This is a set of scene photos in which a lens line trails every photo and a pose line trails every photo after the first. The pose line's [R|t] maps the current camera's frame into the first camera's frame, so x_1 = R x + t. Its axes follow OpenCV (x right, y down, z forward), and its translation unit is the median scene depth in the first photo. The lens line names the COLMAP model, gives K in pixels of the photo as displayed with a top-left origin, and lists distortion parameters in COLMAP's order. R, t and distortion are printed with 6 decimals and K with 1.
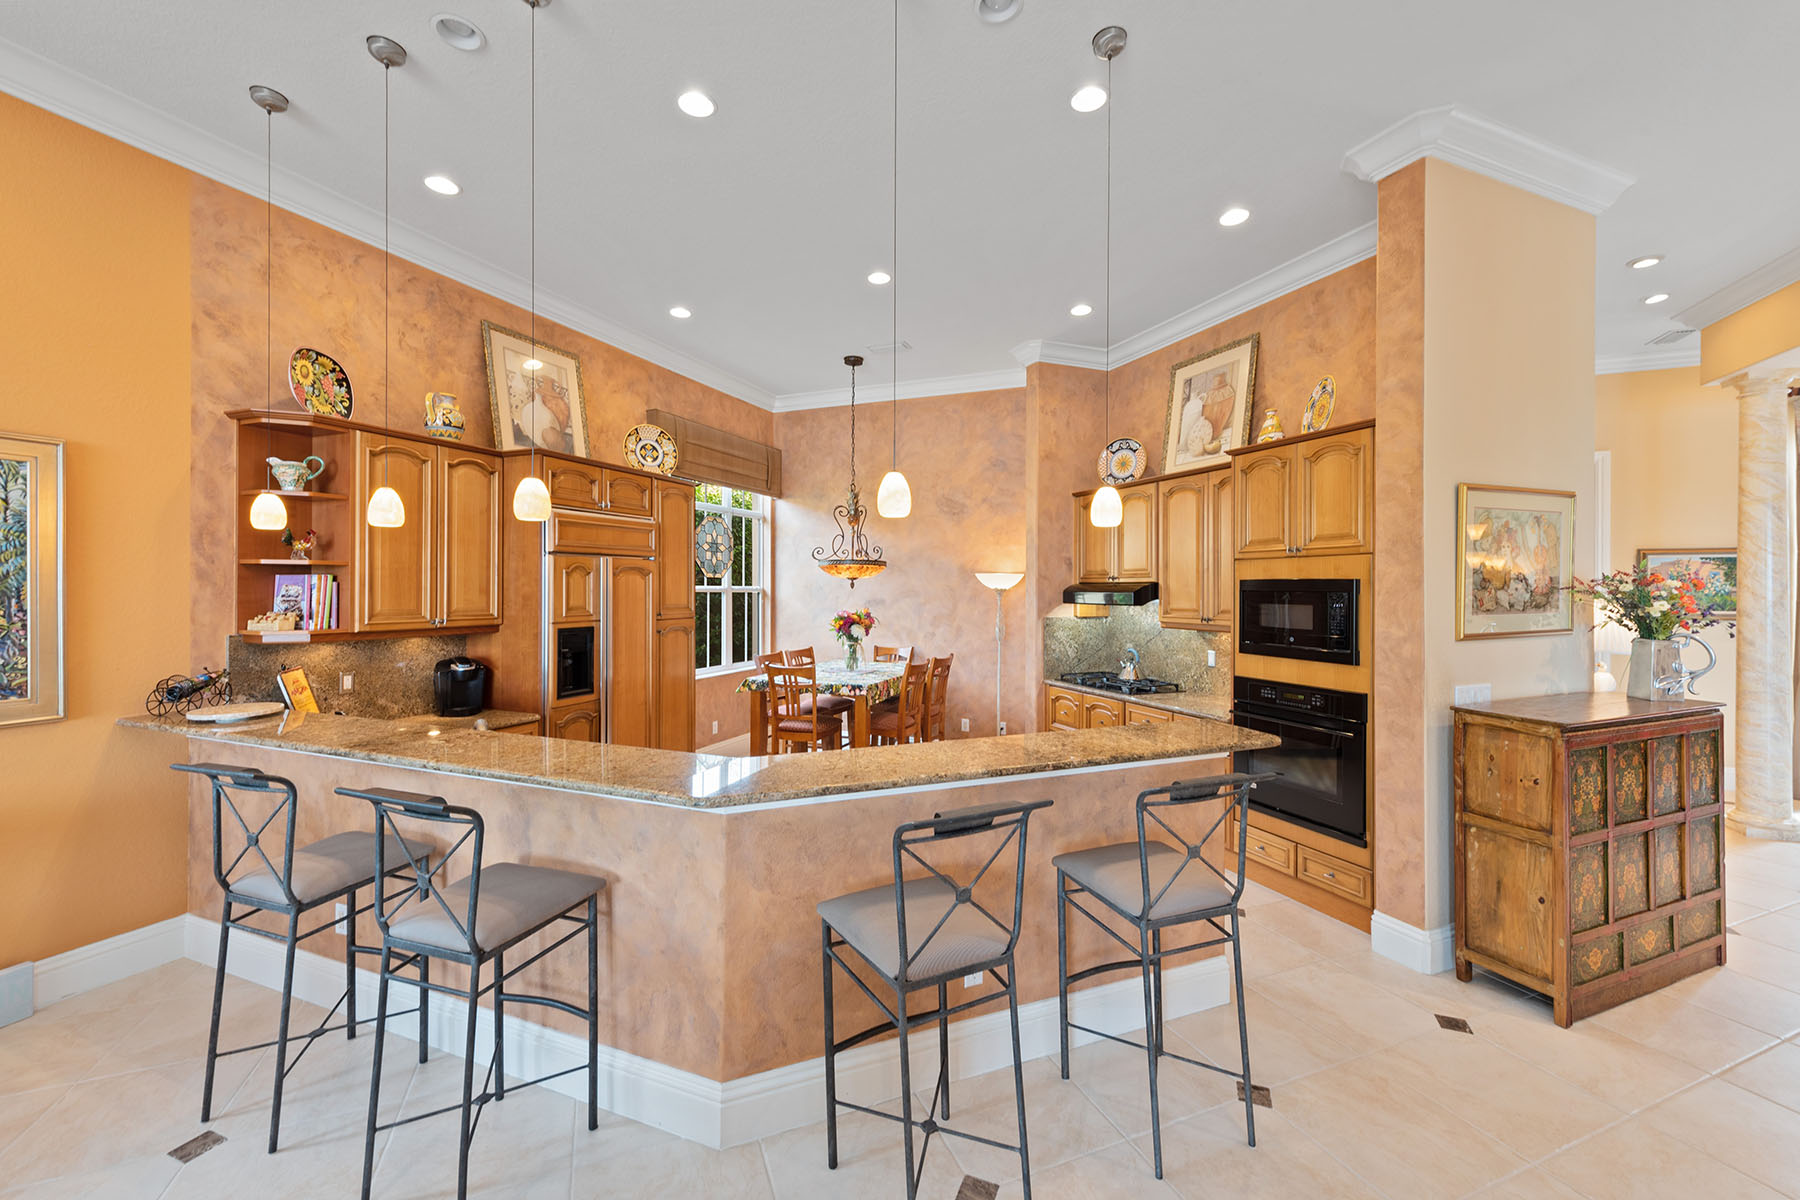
lens RADIAL K [[694.0, 0, 906.3], [0, 694.0, 593.5], [0, 0, 1]] dist [0.000933, -0.000262]
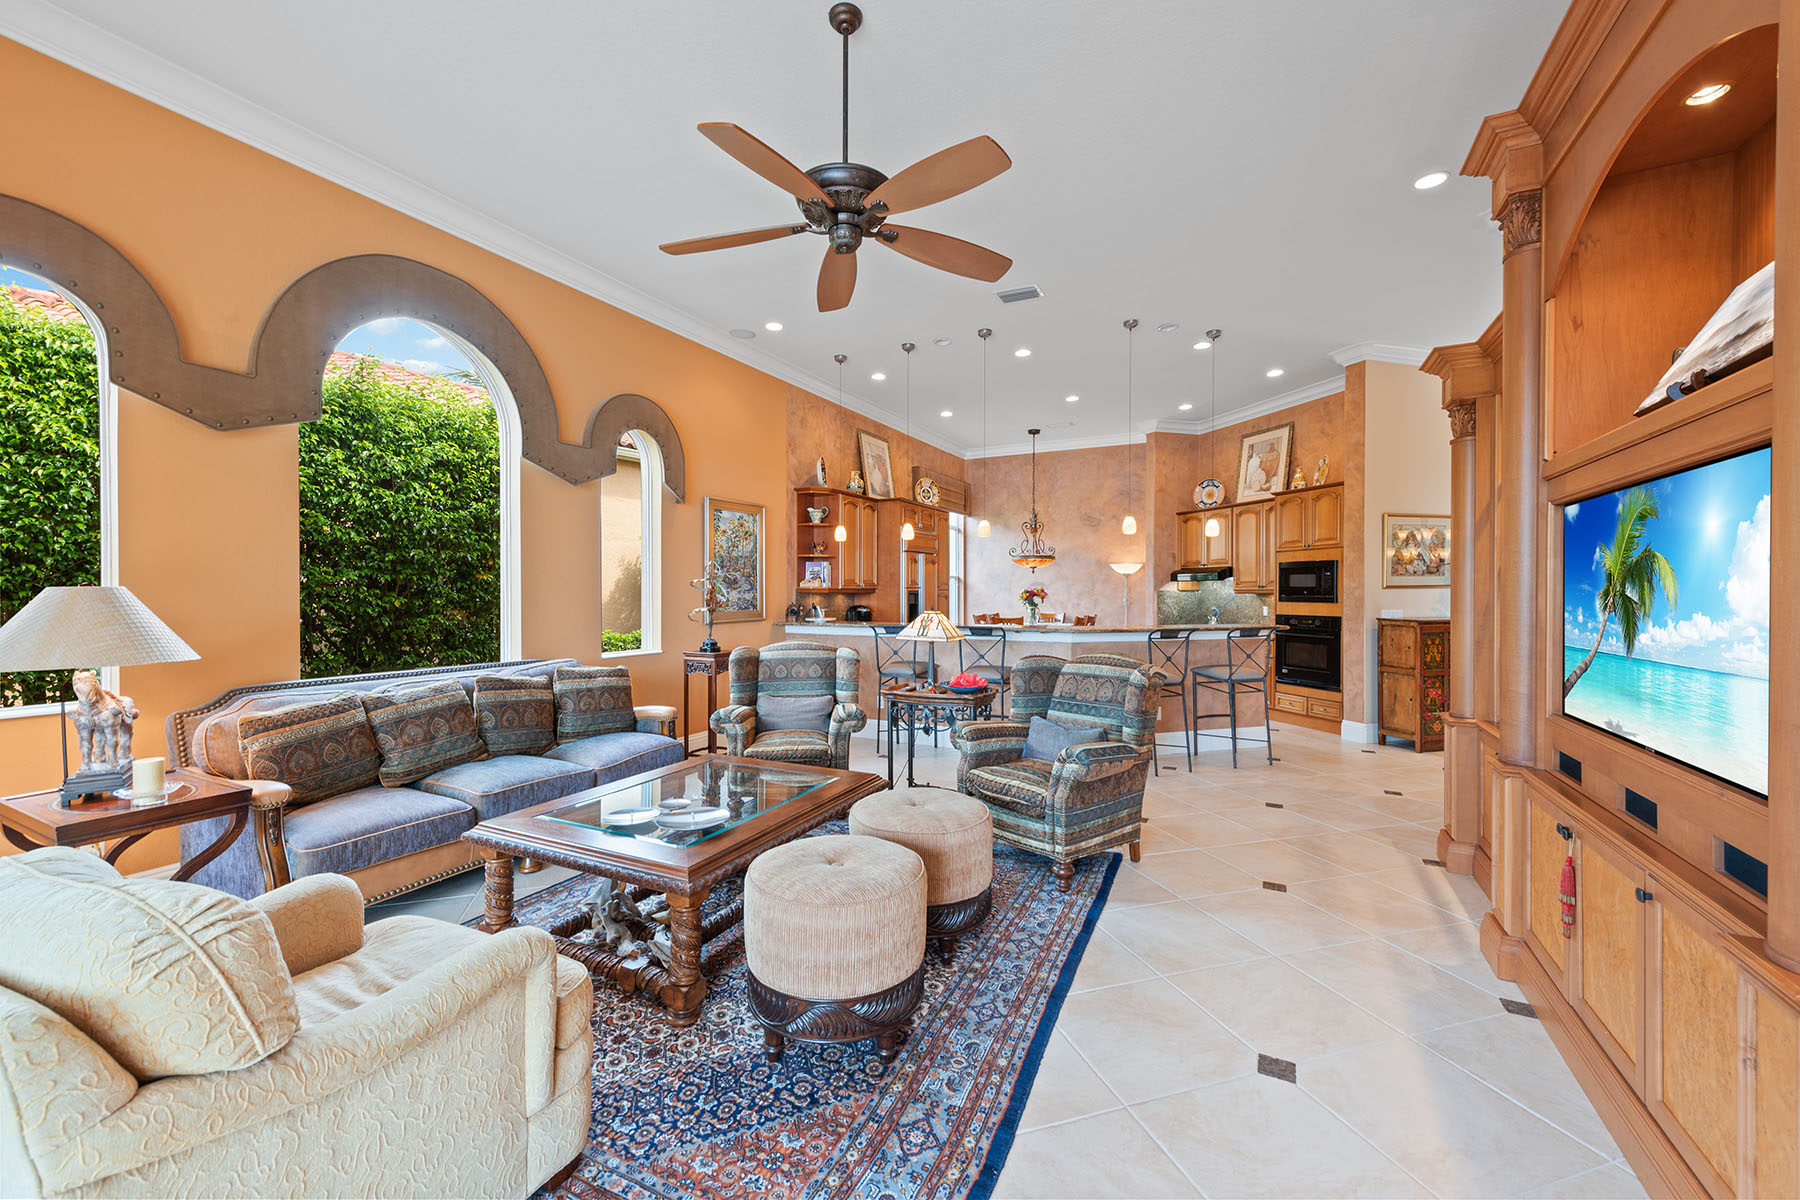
lens RADIAL K [[694.0, 0, 892.9], [0, 694.0, 603.4], [0, 0, 1]] dist [0.000933, -0.000262]
pose [[0.994806, -0.000817, -0.101782, -0.306405], [0.001682, 0.999963, 0.008412, 0.061438], [0.101772, -0.008539, 0.994771, -0.816207]]
